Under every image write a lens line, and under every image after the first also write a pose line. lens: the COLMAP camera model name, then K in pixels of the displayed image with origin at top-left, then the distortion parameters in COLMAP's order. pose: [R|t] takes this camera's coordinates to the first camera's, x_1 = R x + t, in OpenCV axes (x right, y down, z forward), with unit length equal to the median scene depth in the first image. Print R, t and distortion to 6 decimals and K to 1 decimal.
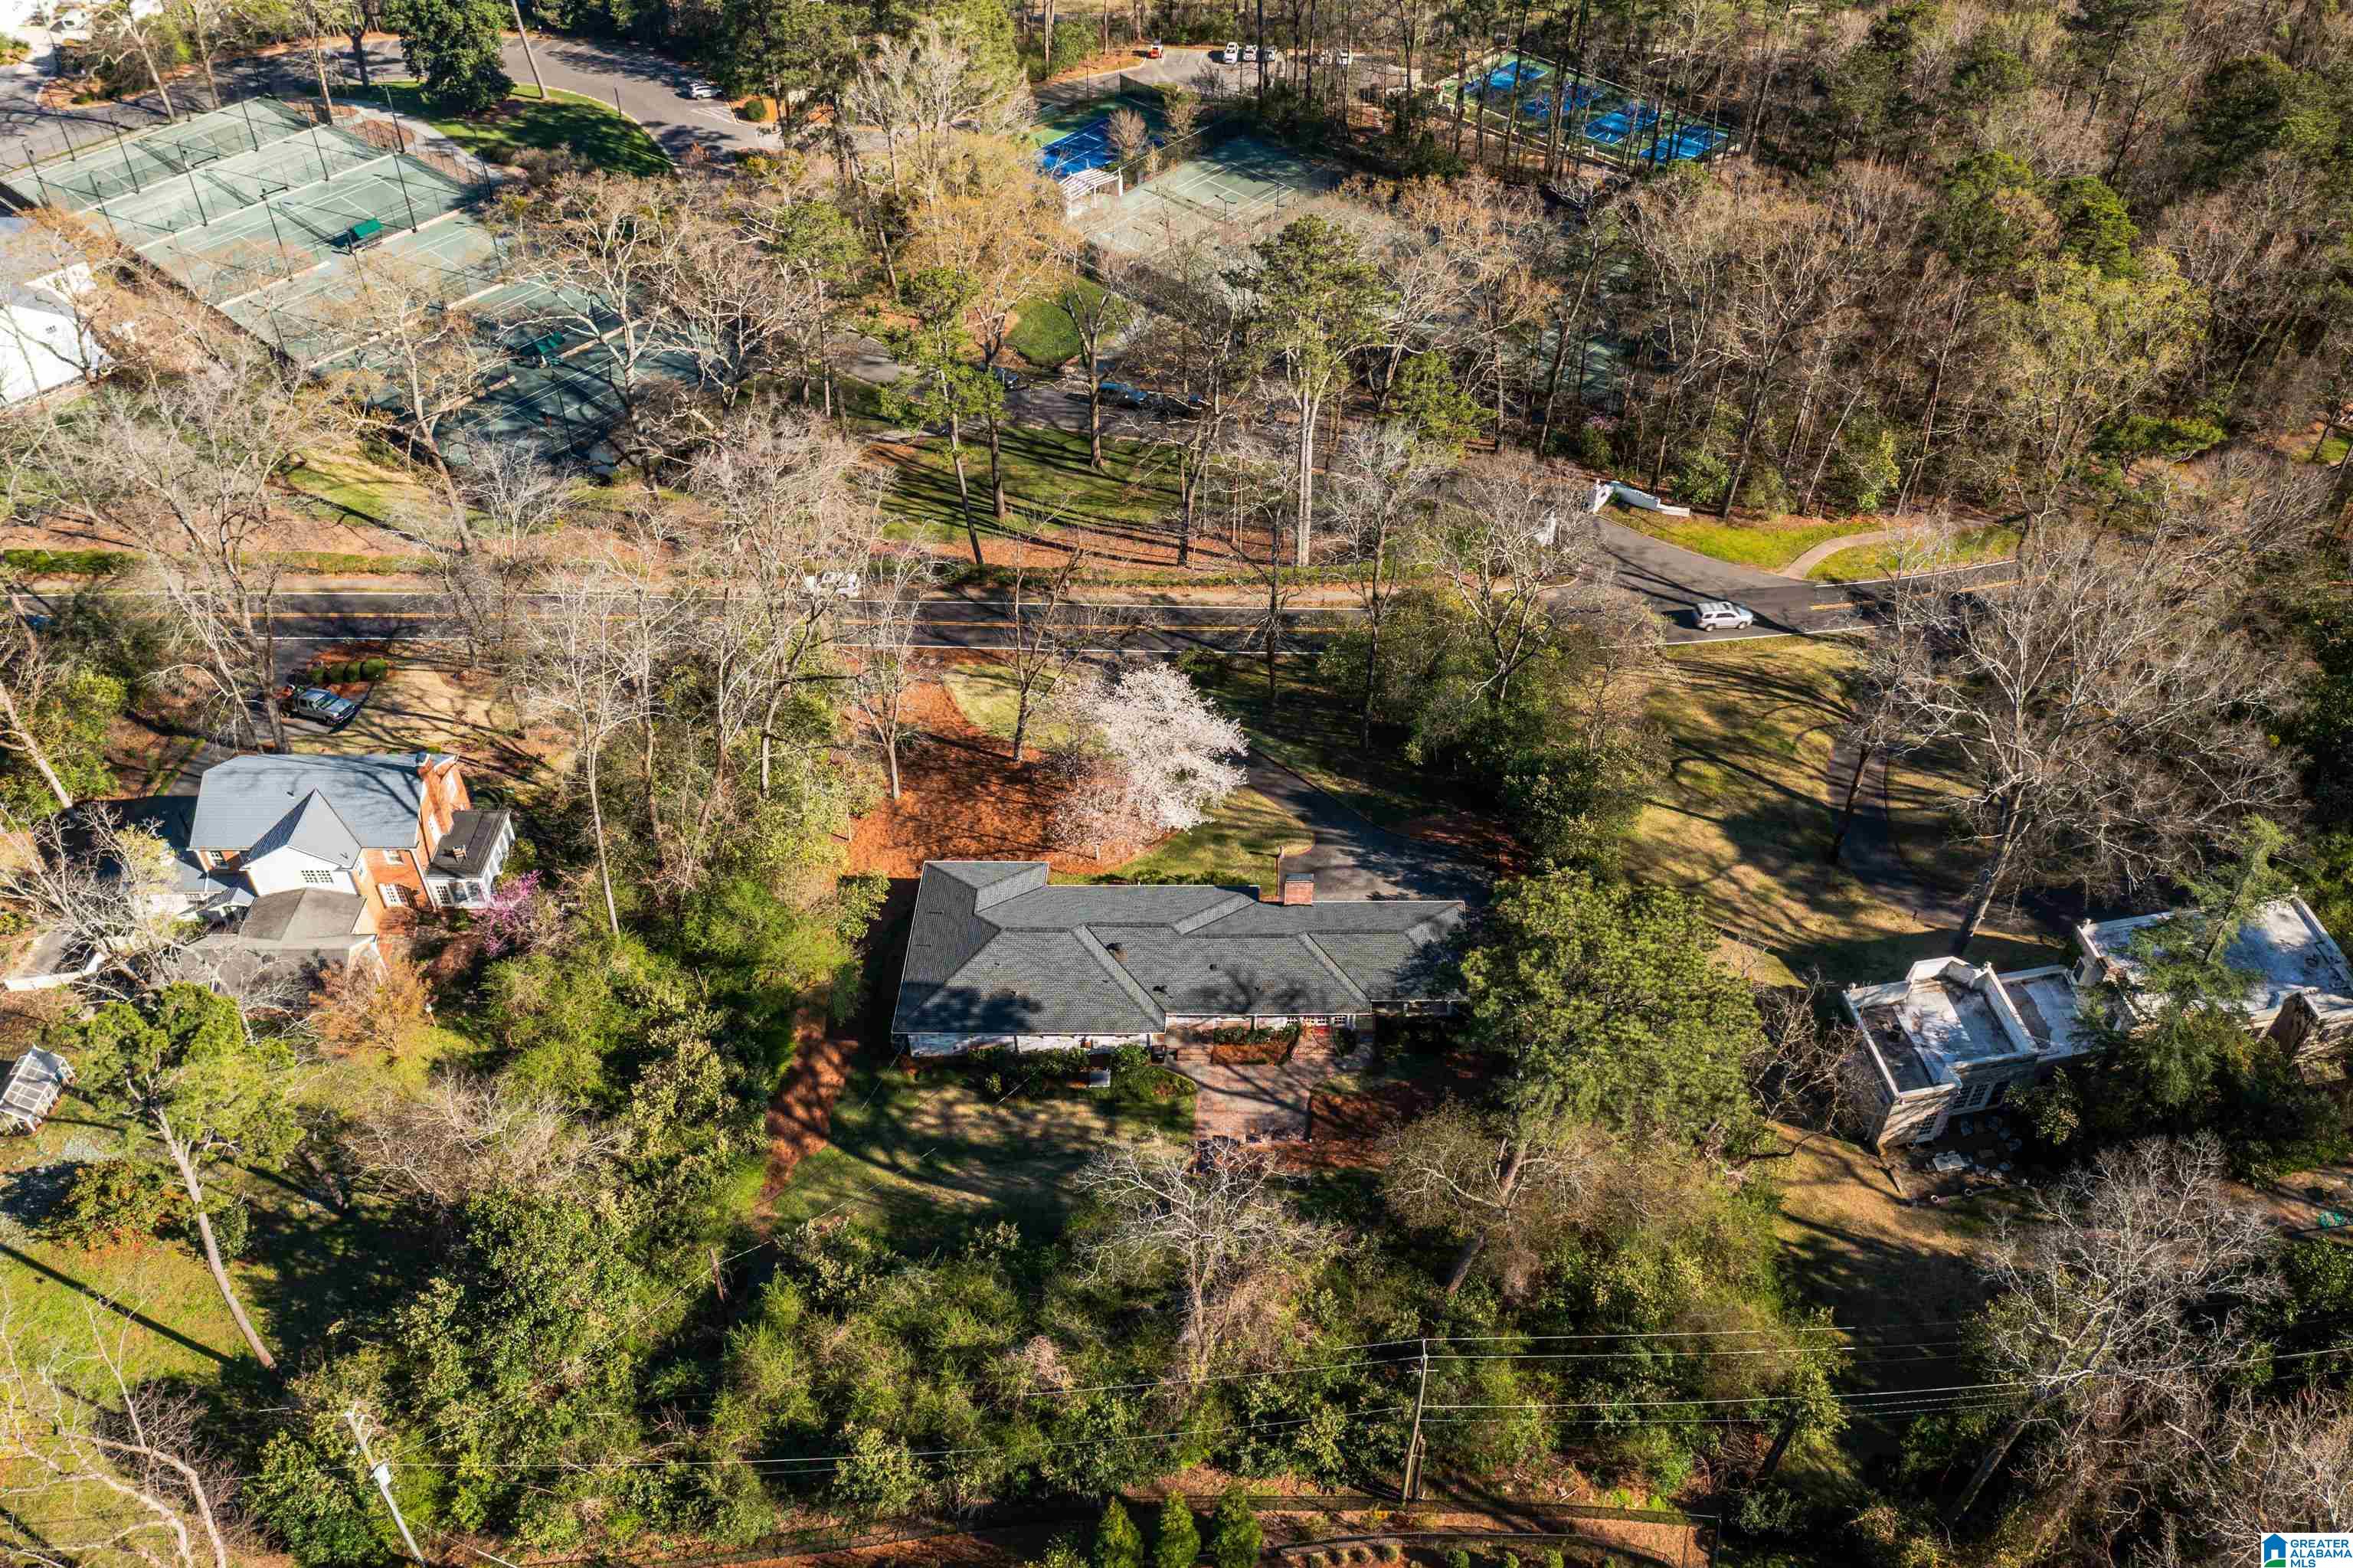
lens RADIAL K [[1923.7, 0, 1172.0], [0, 1923.7, 1047.4], [0, 0, 1]] dist [-0.004347, -0.005316]
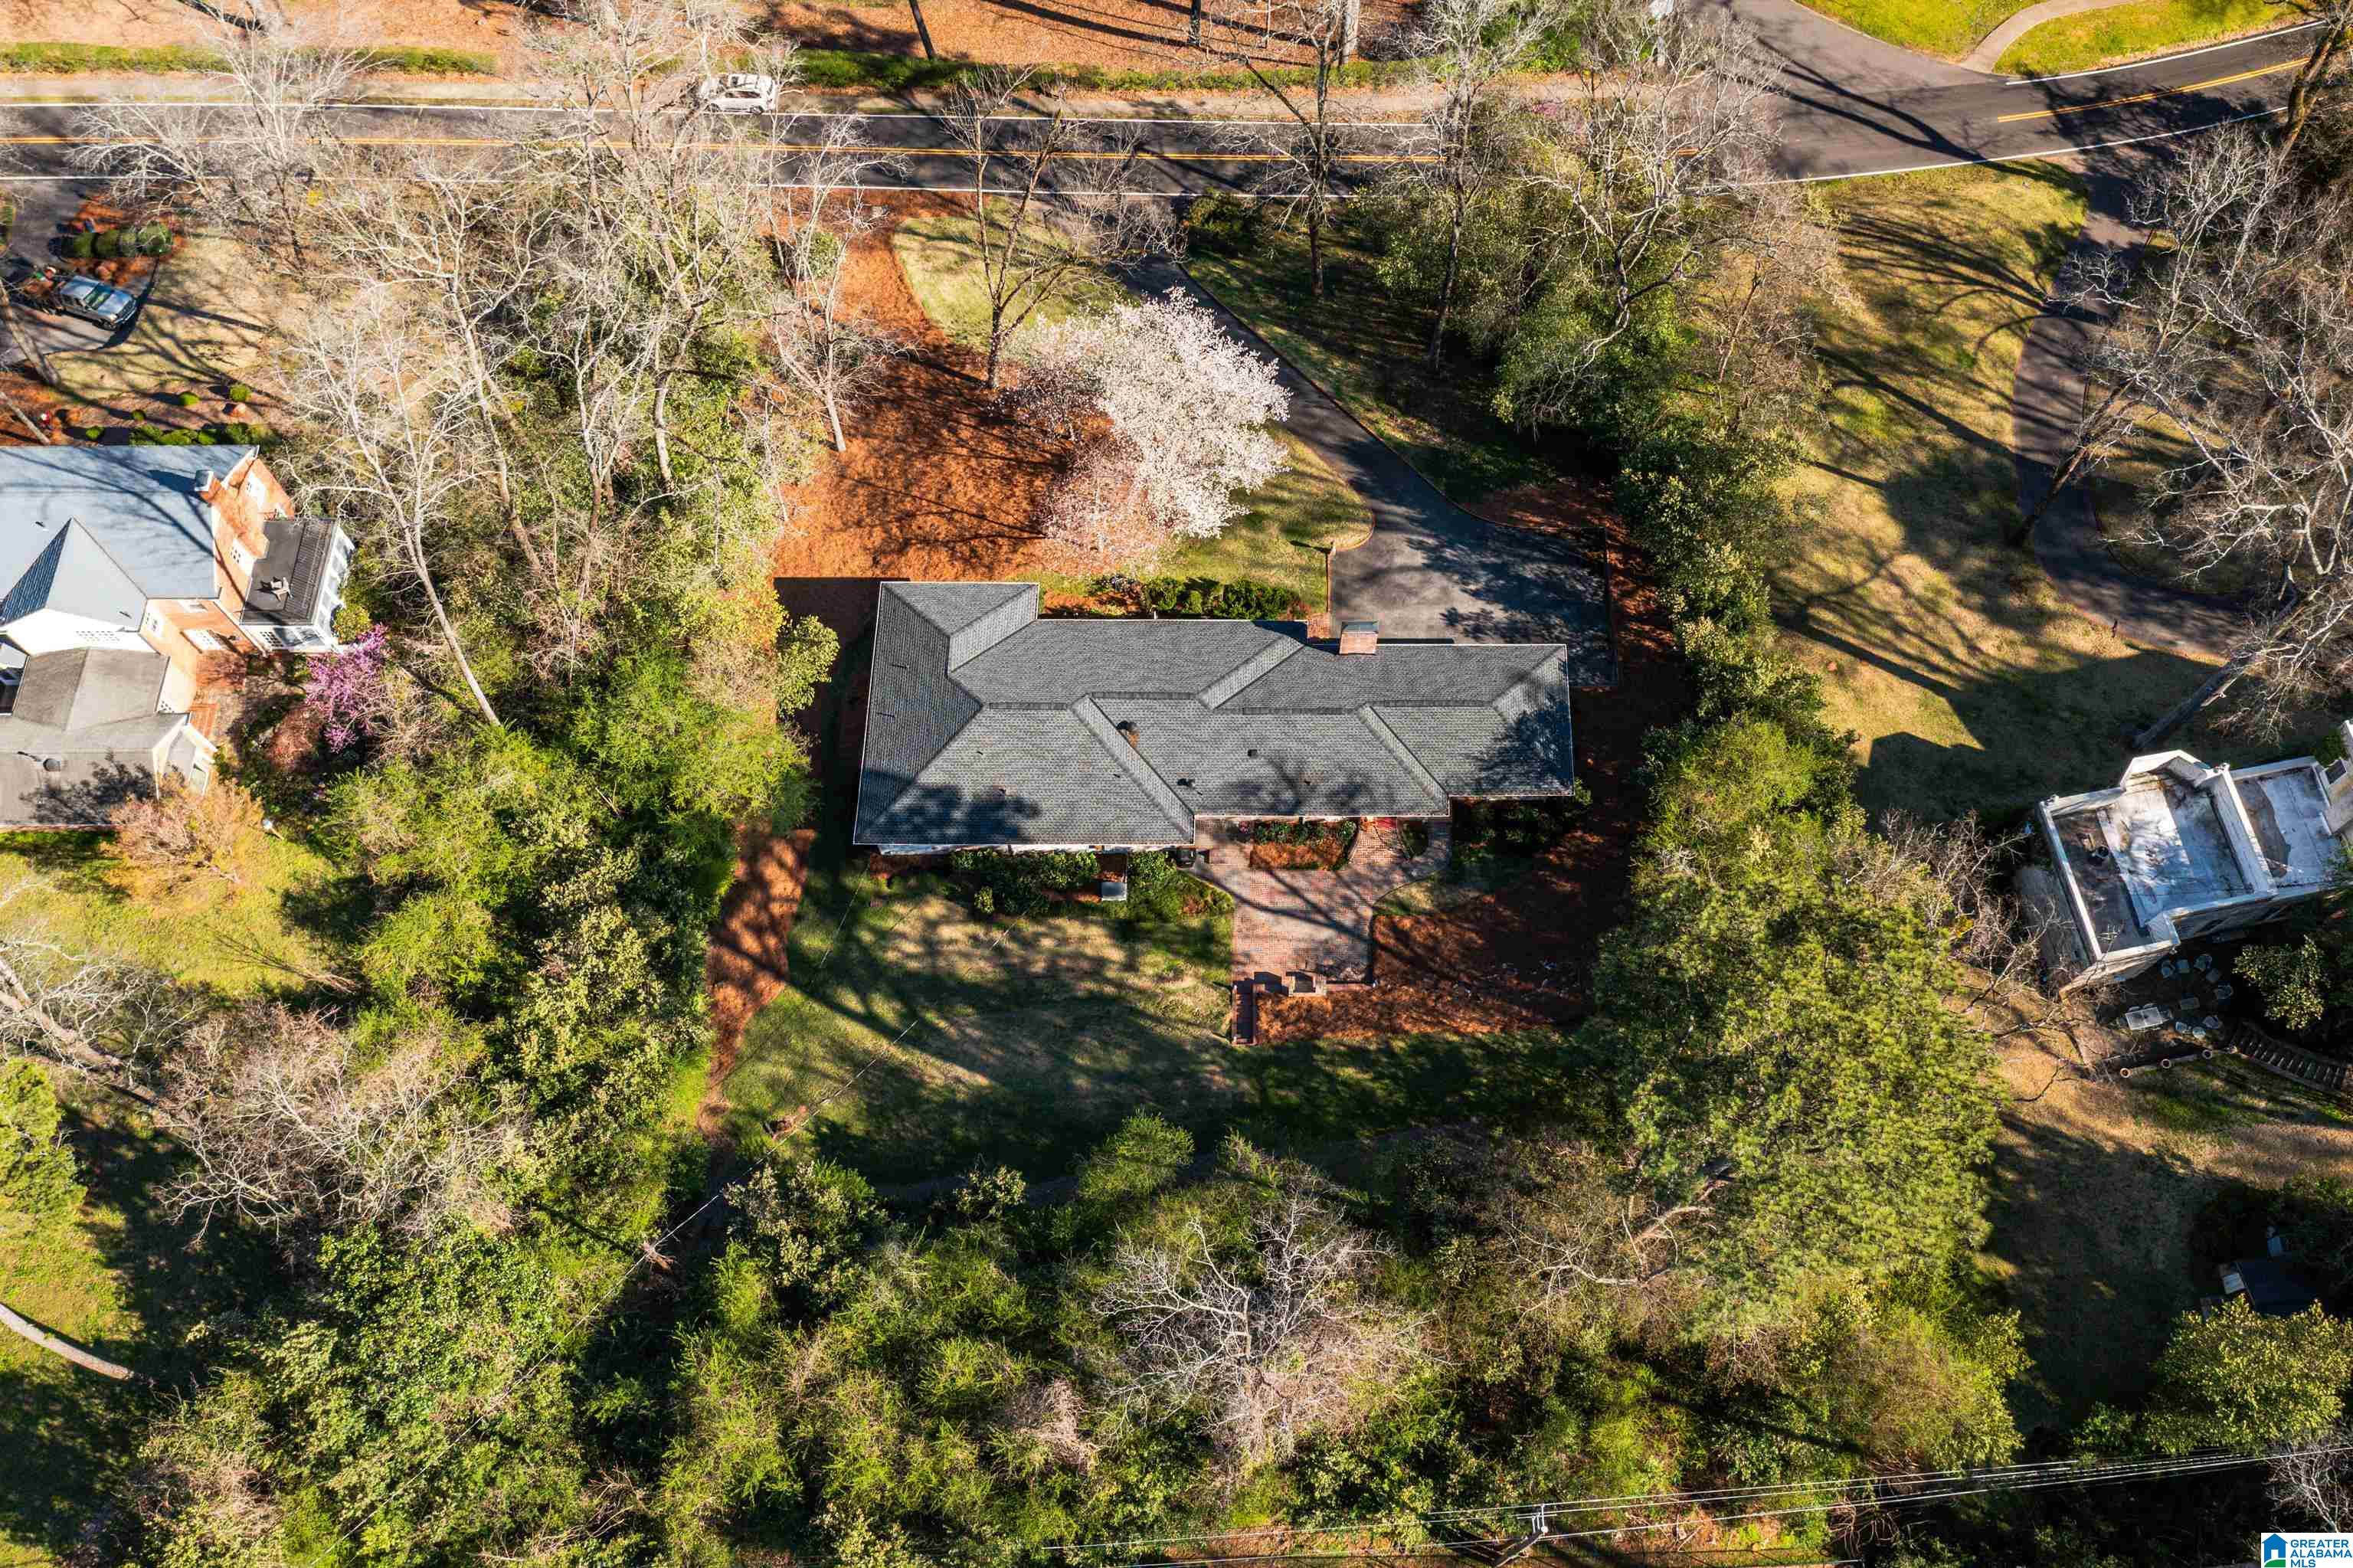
lens RADIAL K [[1810.0, 0, 1230.0], [0, 1810.0, 942.4], [0, 0, 1]] dist [-0.007448, -0.004921]
pose [[0.999490, -0.022161, 0.022970, -0.006789], [0.012901, 0.938758, 0.344337, -0.223813], [-0.029195, -0.343865, 0.938565, 0.266670]]
